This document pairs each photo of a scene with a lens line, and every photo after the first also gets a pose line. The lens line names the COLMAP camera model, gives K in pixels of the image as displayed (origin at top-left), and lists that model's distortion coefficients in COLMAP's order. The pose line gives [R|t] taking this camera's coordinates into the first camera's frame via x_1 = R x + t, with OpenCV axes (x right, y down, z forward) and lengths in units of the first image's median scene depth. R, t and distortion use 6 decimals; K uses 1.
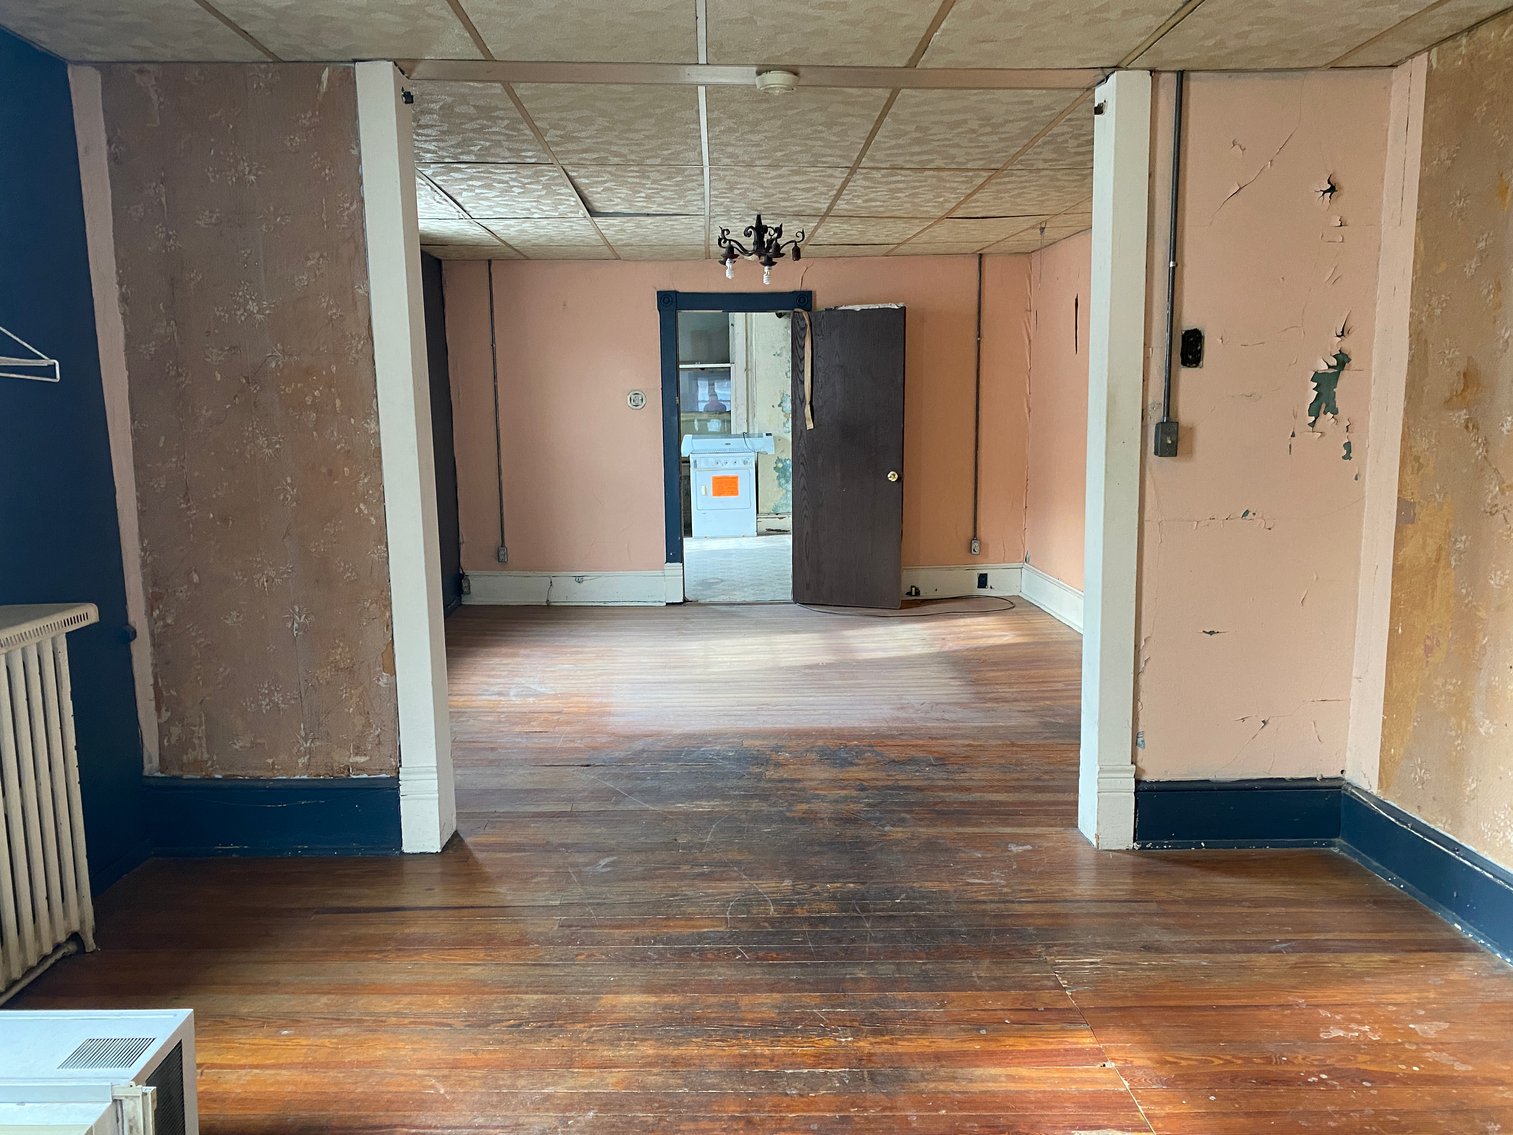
lens RADIAL K [[1151.8, 0, 752.1], [0, 1151.8, 567.5], [0, 0, 1]] dist [0.010730, -0.018318]
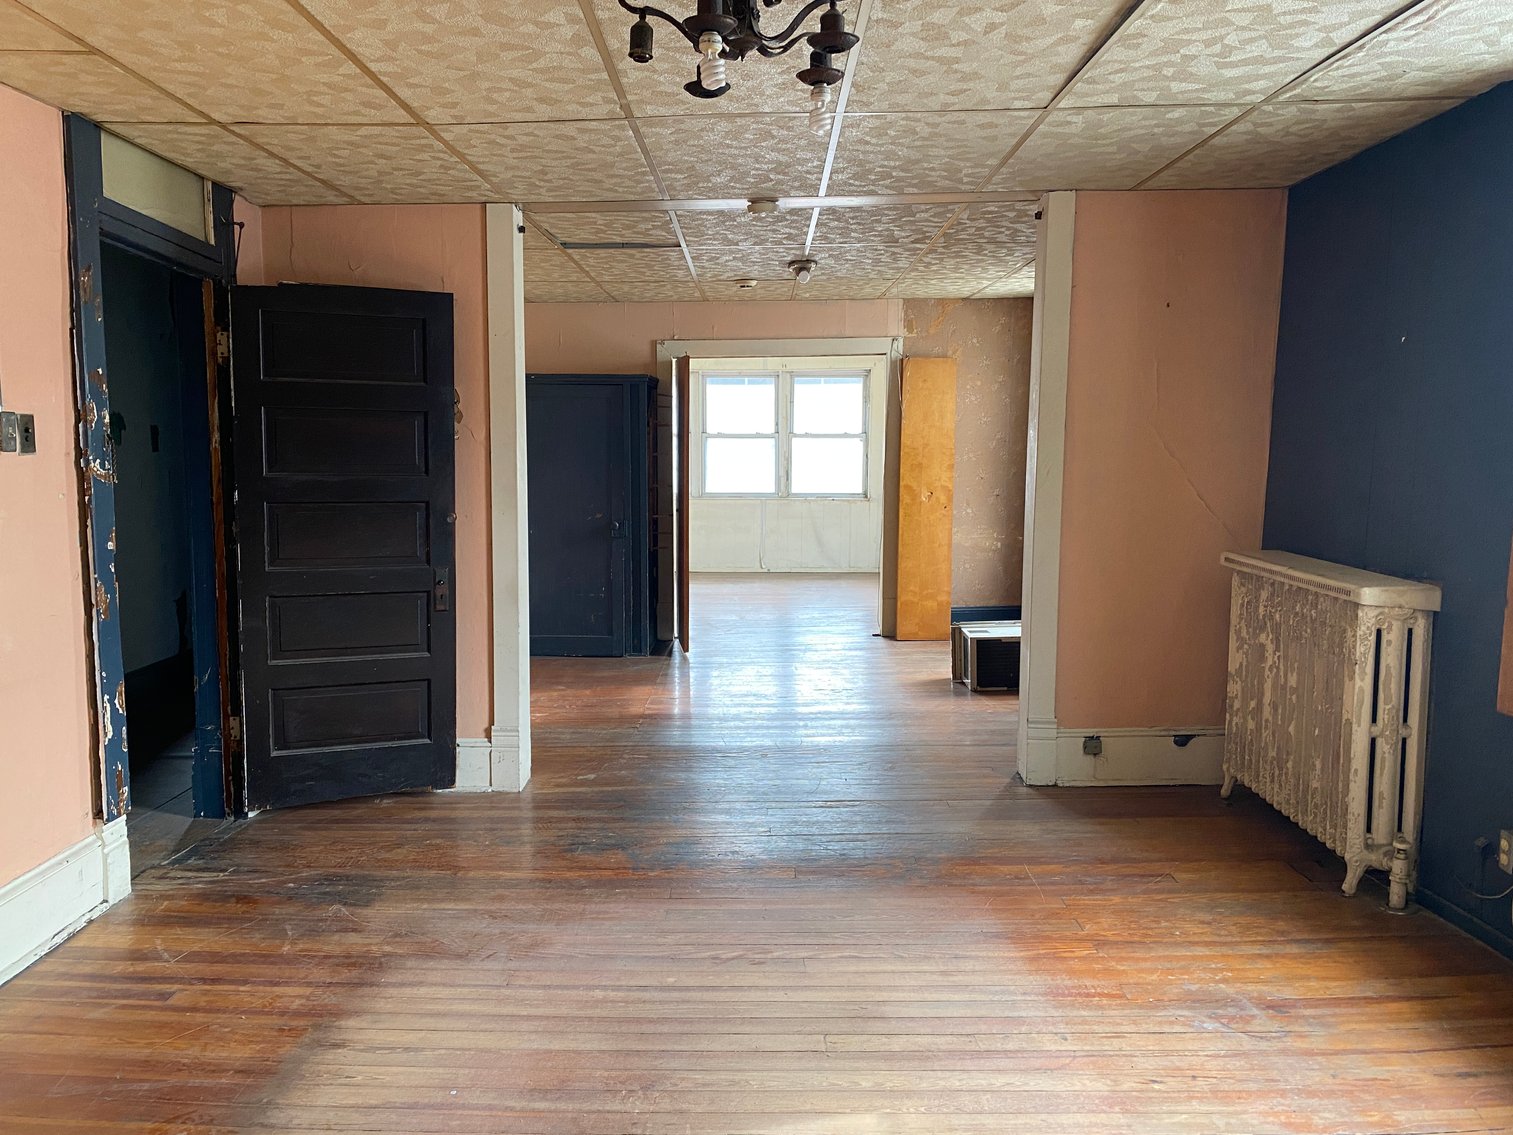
lens RADIAL K [[1151.8, 0, 755.2], [0, 1151.8, 563.8], [0, 0, 1]] dist [0.010730, -0.018318]
pose [[-0.998825, 0.011457, 0.047082, -0.021029], [0.022895, 0.967934, 0.250158, -0.251627], [-0.042706, 0.250942, -0.967060, 1.722624]]
